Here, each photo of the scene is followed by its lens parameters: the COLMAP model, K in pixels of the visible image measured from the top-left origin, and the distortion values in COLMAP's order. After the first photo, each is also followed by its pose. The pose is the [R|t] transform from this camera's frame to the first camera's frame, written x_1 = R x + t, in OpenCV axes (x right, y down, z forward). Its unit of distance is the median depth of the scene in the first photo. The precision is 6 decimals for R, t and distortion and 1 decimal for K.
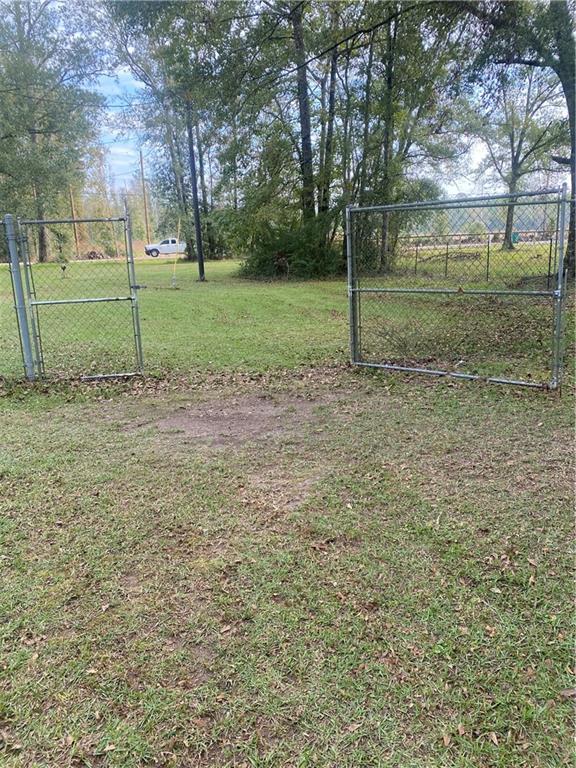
lens RADIAL K [[583.0, 0, 291.5], [0, 583.0, 381.3], [0, 0, 1]] dist [0.023380, -0.021370]
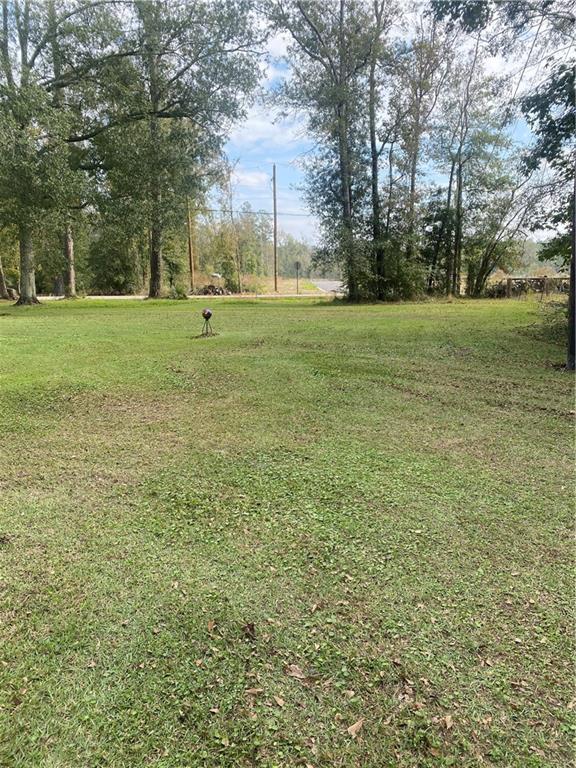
lens RADIAL K [[583.0, 0, 291.6], [0, 583.0, 389.2], [0, 0, 1]] dist [0.023380, -0.021370]
pose [[0.988172, 0.054511, -0.143336, -0.127209], [-0.061369, 0.997151, -0.043864, -0.059265], [0.140537, 0.052141, 0.988702, 0.267503]]
